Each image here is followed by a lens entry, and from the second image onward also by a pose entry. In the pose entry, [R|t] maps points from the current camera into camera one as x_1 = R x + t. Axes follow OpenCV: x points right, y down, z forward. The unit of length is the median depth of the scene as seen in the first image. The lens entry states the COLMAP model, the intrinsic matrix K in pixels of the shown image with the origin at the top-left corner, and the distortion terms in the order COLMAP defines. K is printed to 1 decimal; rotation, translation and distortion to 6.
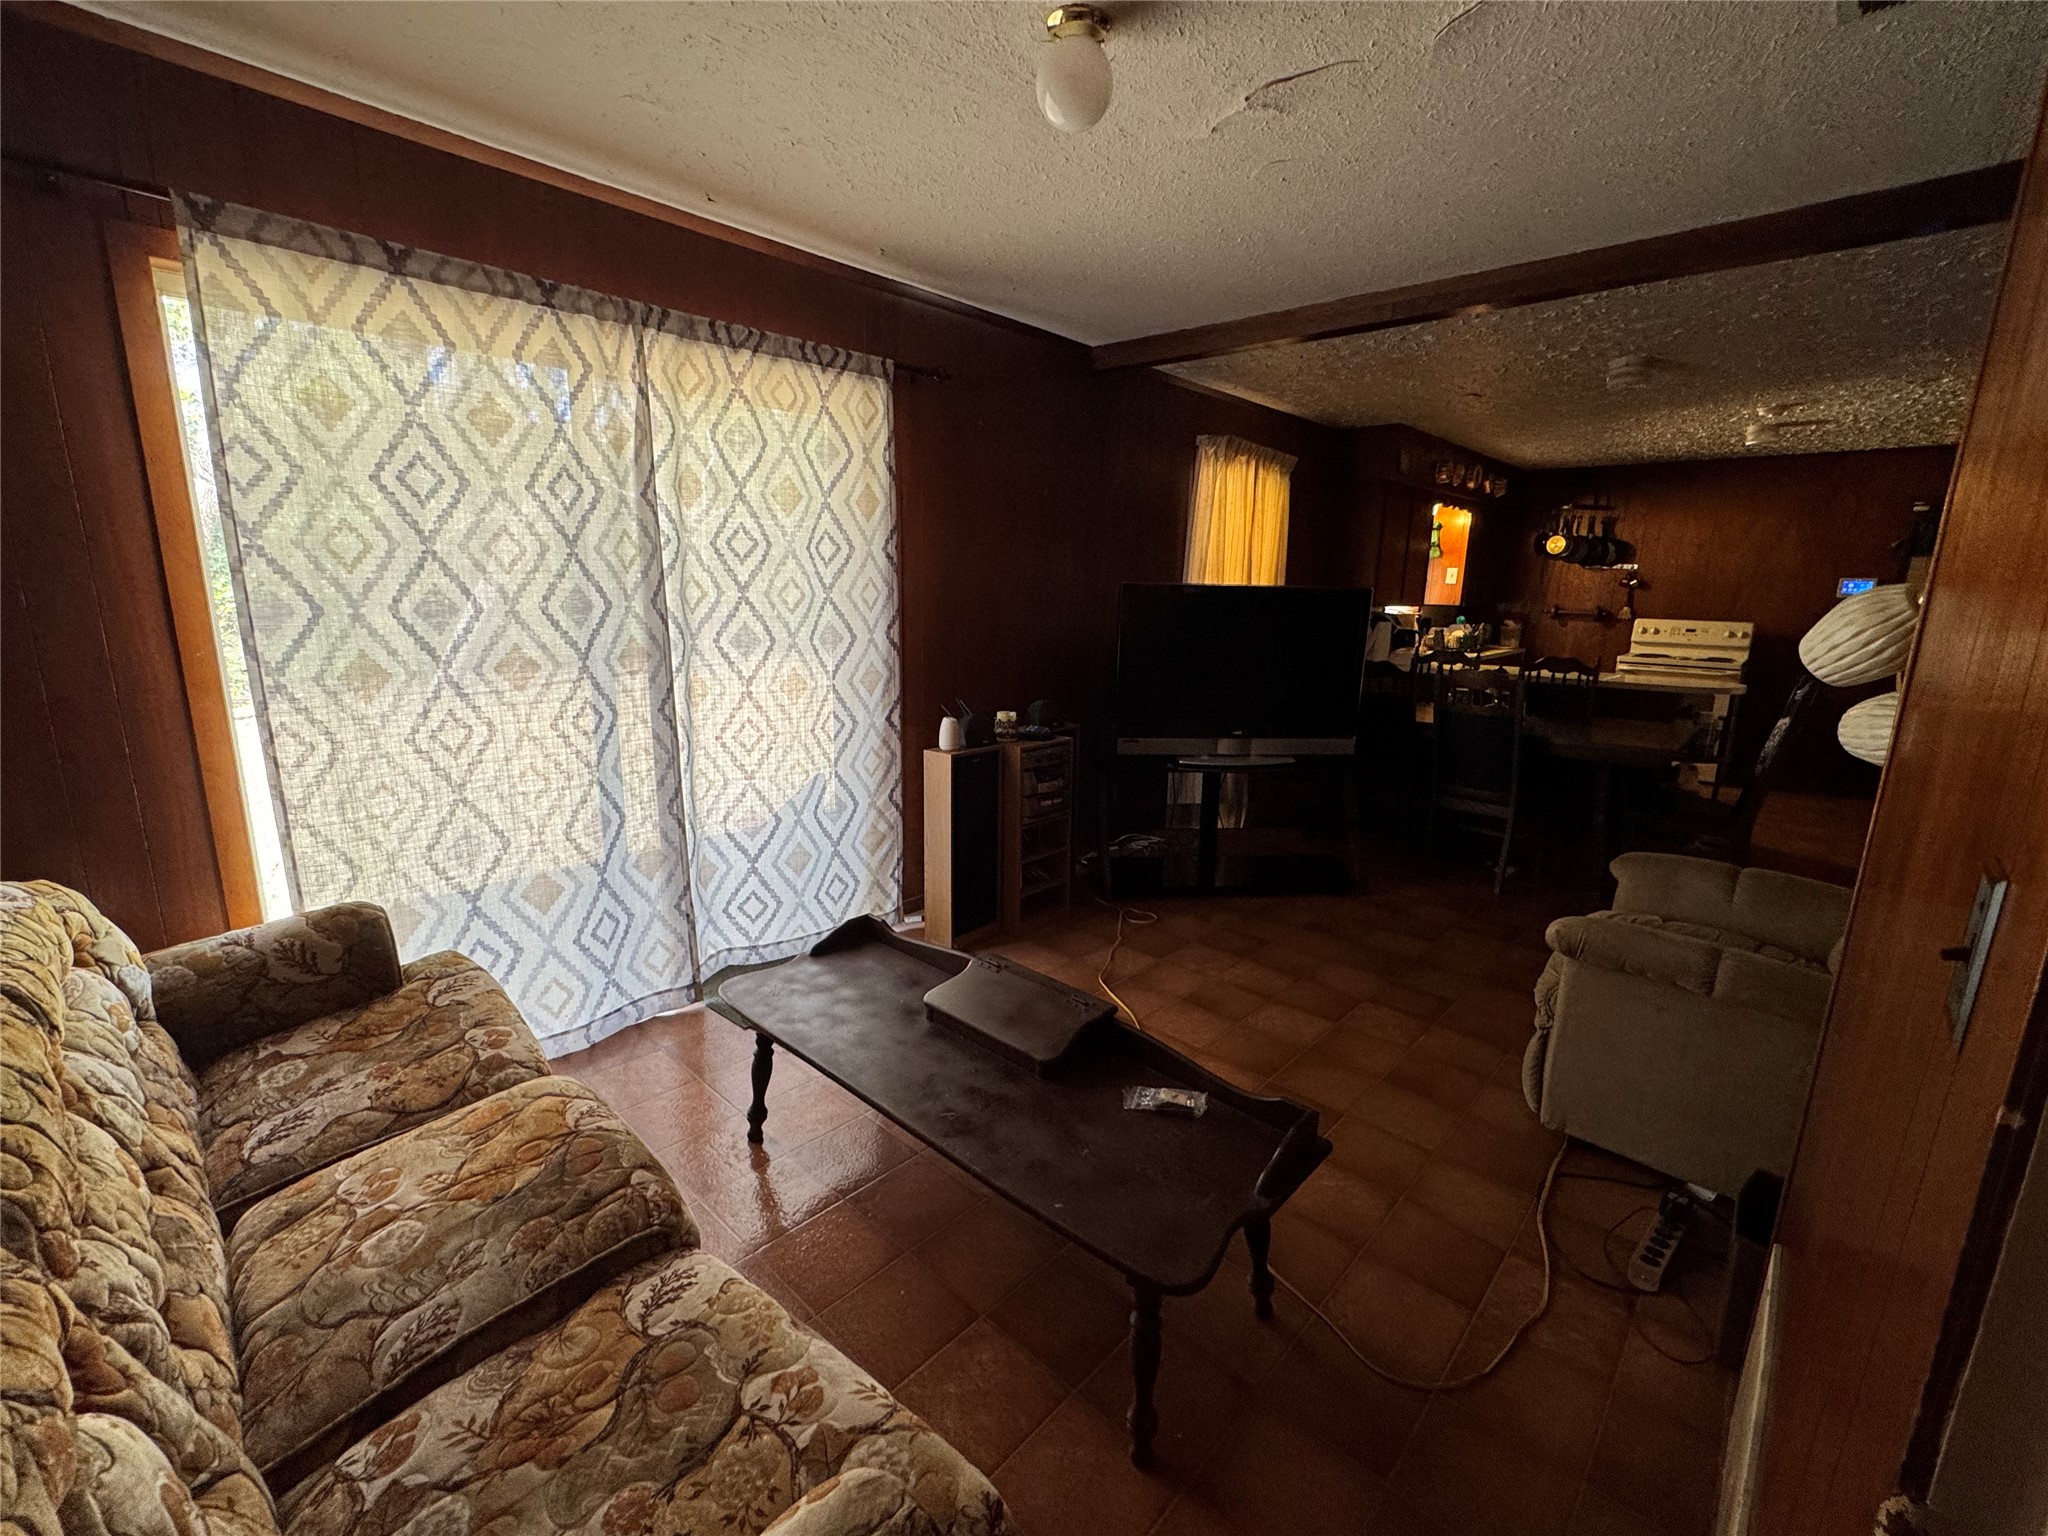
lens RADIAL K [[872.1, 0, 1016.7], [0, 872.1, 769.5], [0, 0, 1]] dist [-0.002559, -0.000052]
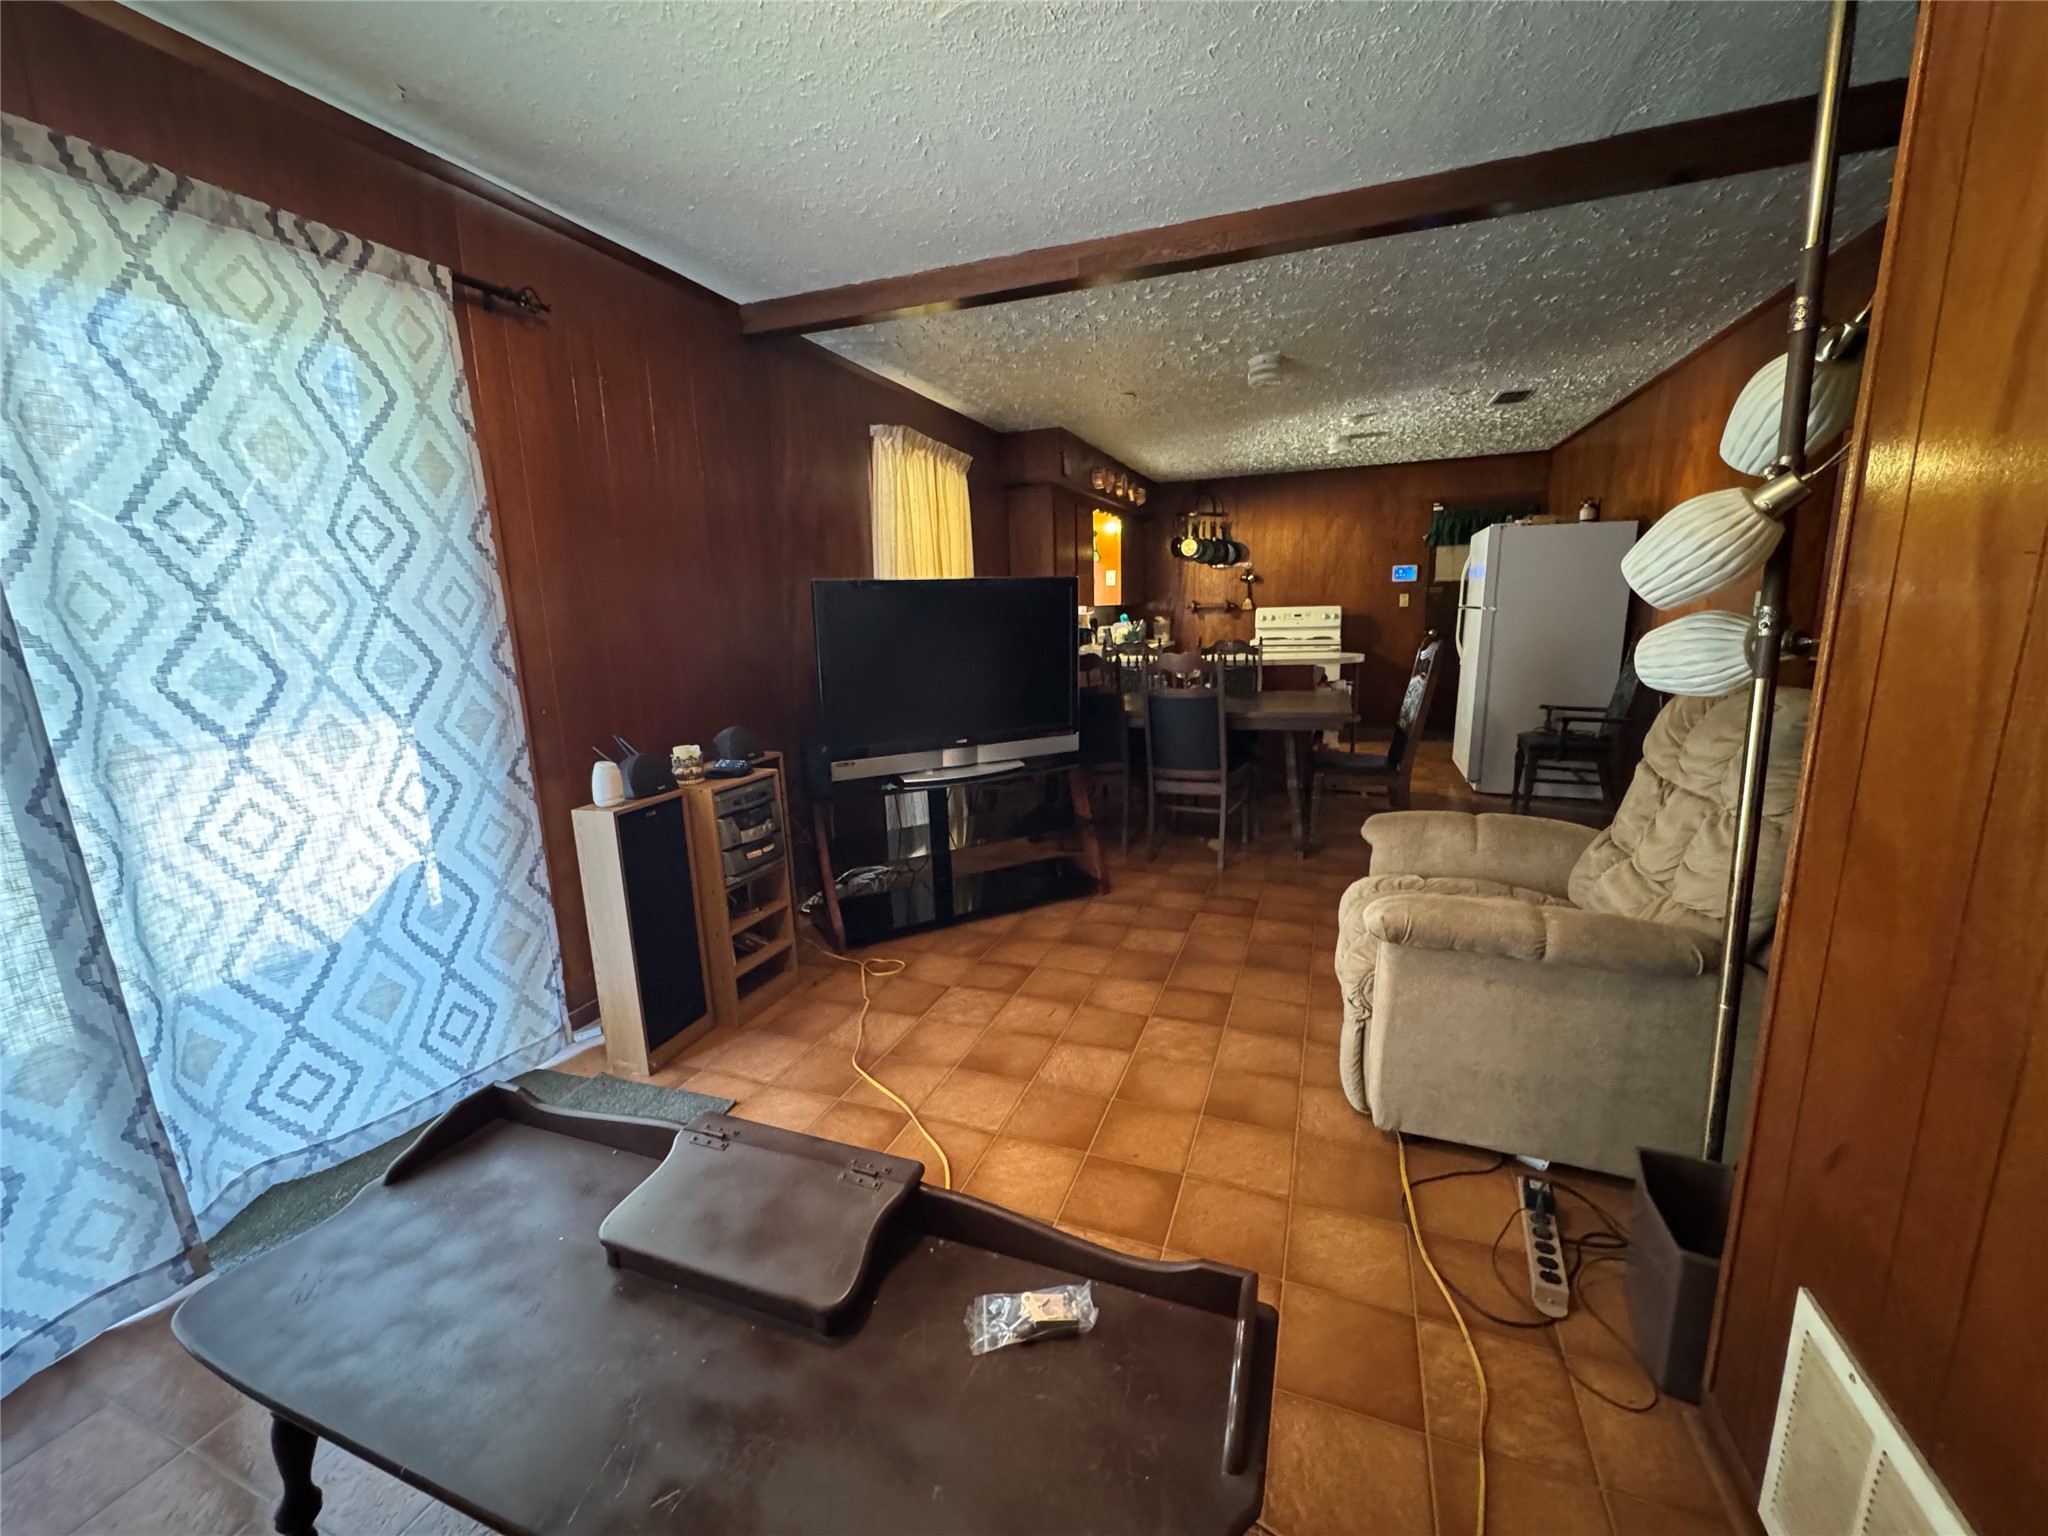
lens RADIAL K [[814.8, 0, 1021.8], [0, 814.8, 766.4], [0, 0, 1]] dist [-0.001862, 0.000062]
pose [[0.923274, -0.120575, 0.364728, -0.002621], [0.129276, 0.991609, 0.000564, -0.010688], [-0.361735, 0.046630, 0.931114, 0.232724]]
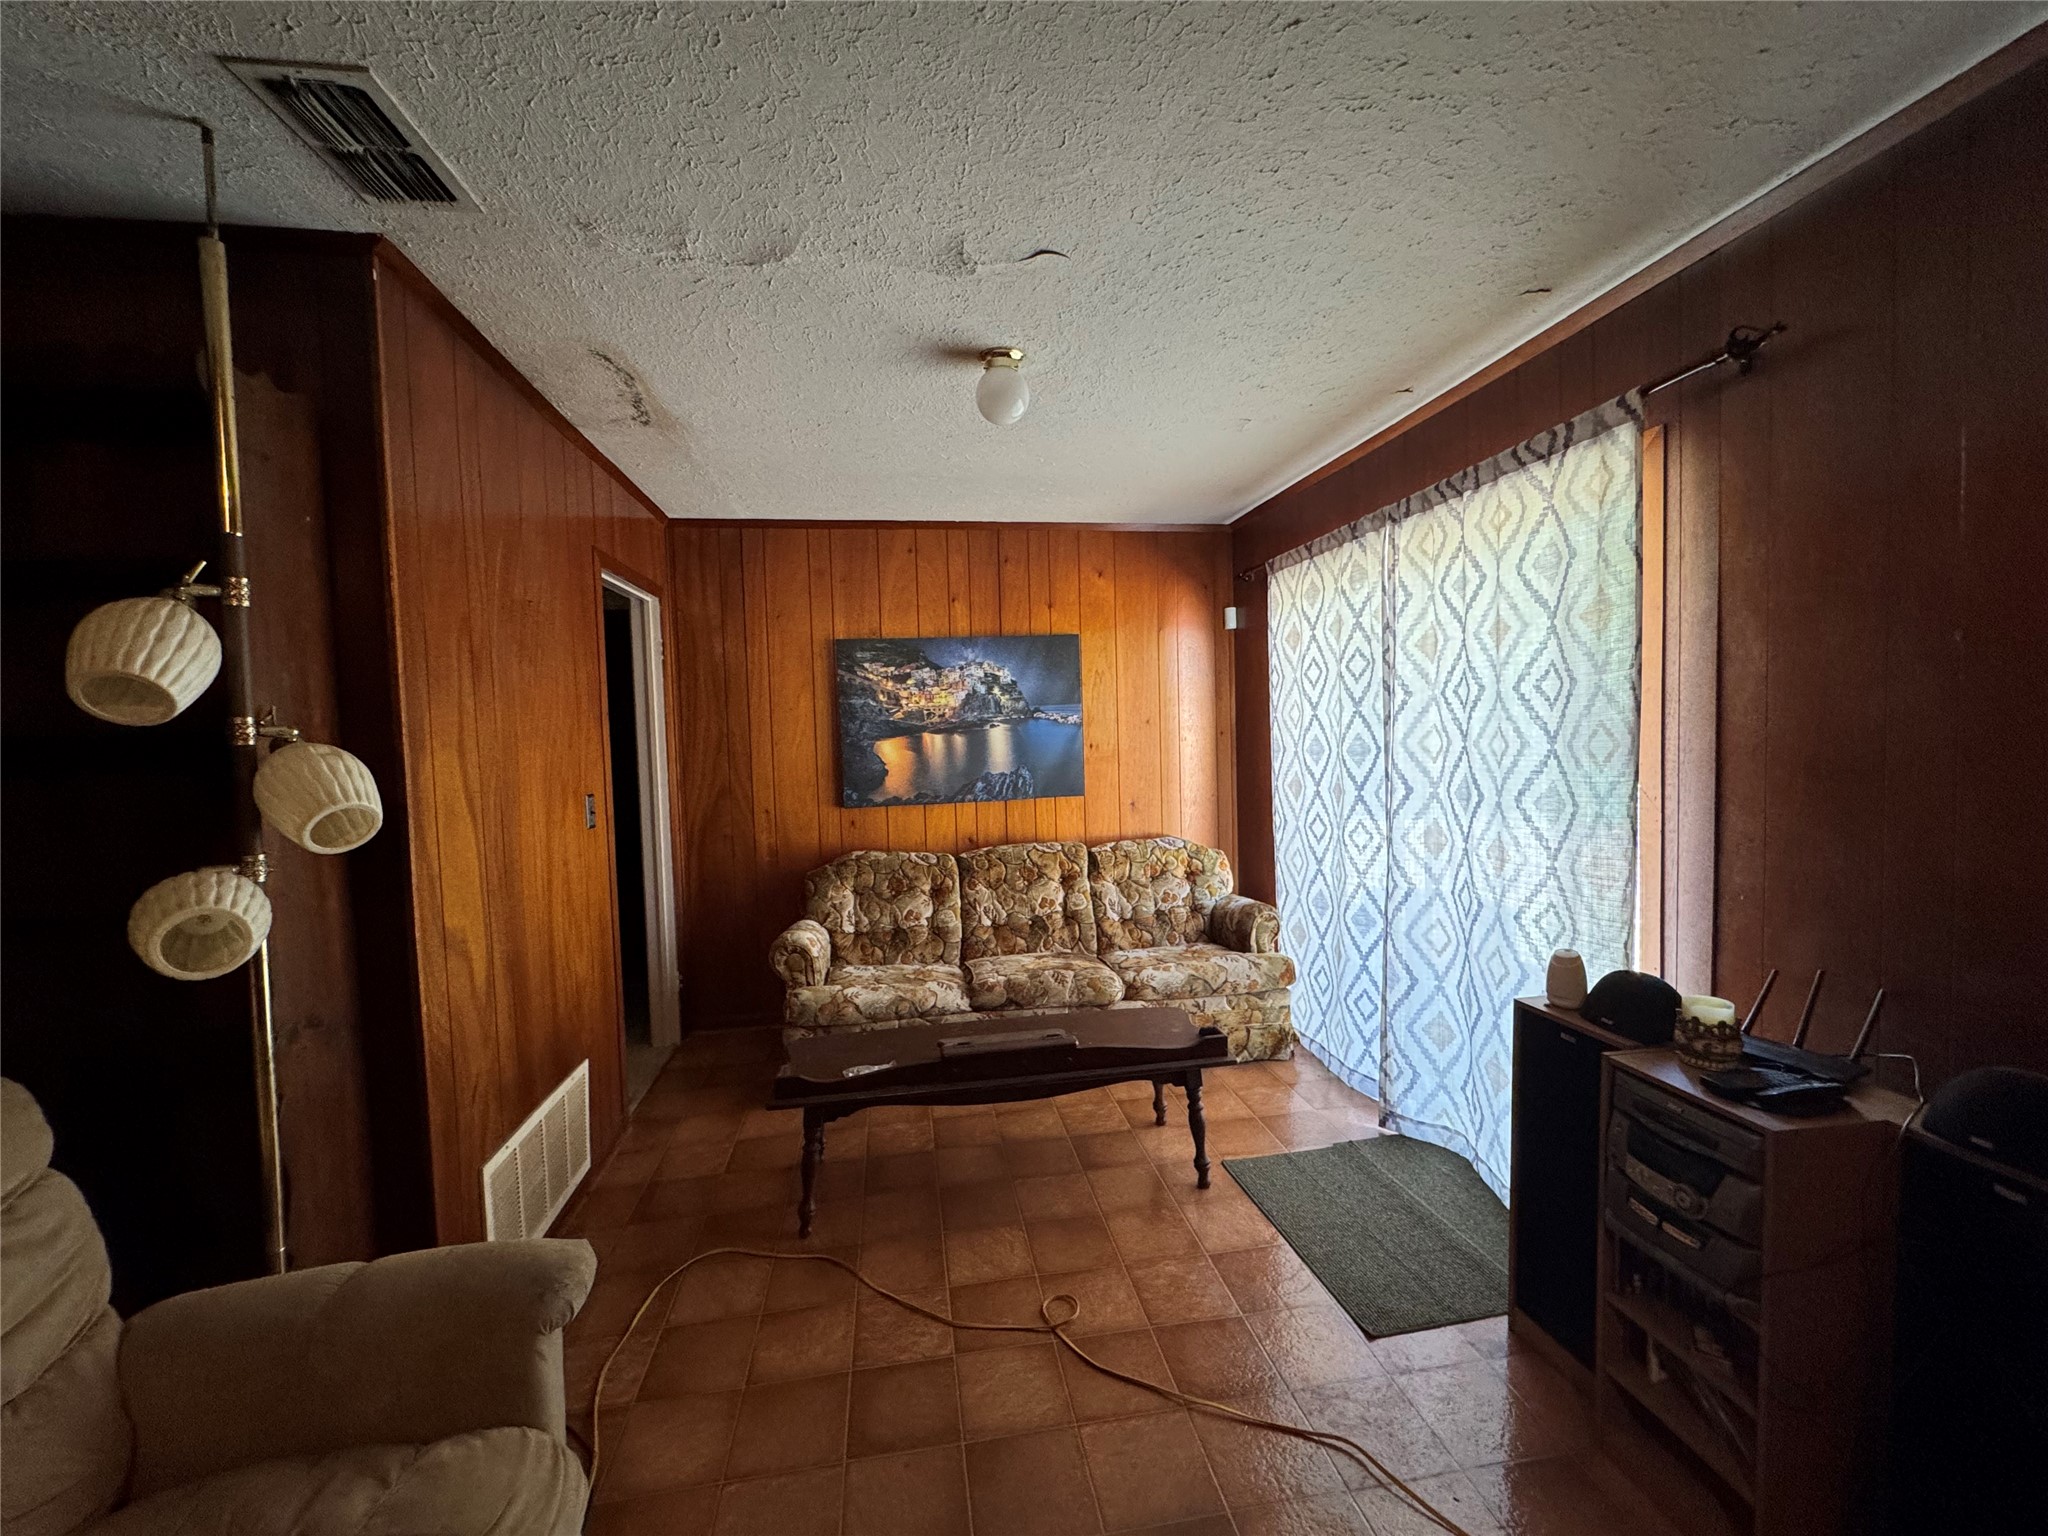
lens RADIAL K [[814.8, 0, 1018.8], [0, 814.8, 760.0], [0, 0, 1]] dist [-0.001862, 0.000062]
pose [[-0.612533, 0.025957, -0.790018, 0.602314], [-0.156583, 0.975670, 0.153462, -0.218259], [0.774780, 0.217704, -0.593566, 1.039560]]
